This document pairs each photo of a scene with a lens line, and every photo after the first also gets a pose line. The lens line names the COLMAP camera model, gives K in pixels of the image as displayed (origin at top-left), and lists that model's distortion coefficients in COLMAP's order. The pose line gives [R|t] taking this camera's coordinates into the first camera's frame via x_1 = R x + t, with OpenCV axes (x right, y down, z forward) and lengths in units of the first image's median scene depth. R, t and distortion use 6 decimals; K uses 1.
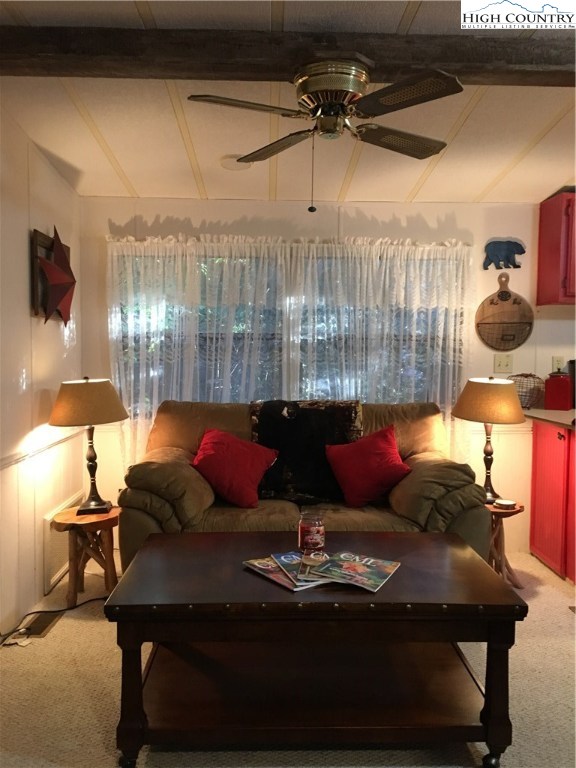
lens RADIAL K [[638.5, 0, 290.6], [0, 638.5, 381.0], [0, 0, 1]] dist [0.058137, -0.091267]
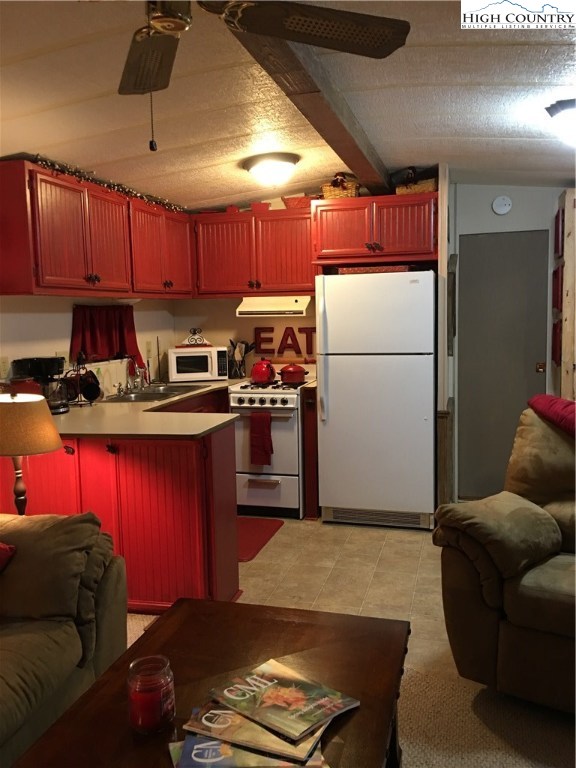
lens RADIAL K [[638.5, 0, 290.6], [0, 638.5, 381.0], [0, 0, 1]] dist [0.058137, -0.091267]
pose [[0.292454, -0.116689, 0.949133, -0.278737], [0.079500, 0.992058, 0.097470, -0.061465], [-0.952969, 0.046950, 0.299408, 0.415908]]
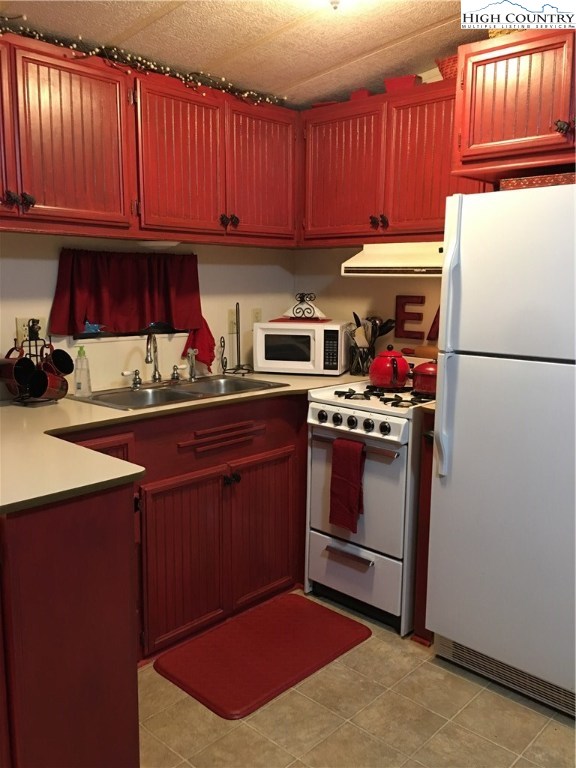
lens RADIAL K [[651.6, 0, 288.0], [0, 651.6, 384.0], [0, 0, 1]] dist [0.069190, -0.103647]
pose [[0.705616, -0.112538, 0.699600, 0.268615], [0.038168, 0.991911, 0.121063, -0.042419], [-0.707565, -0.058722, 0.704204, 0.380368]]
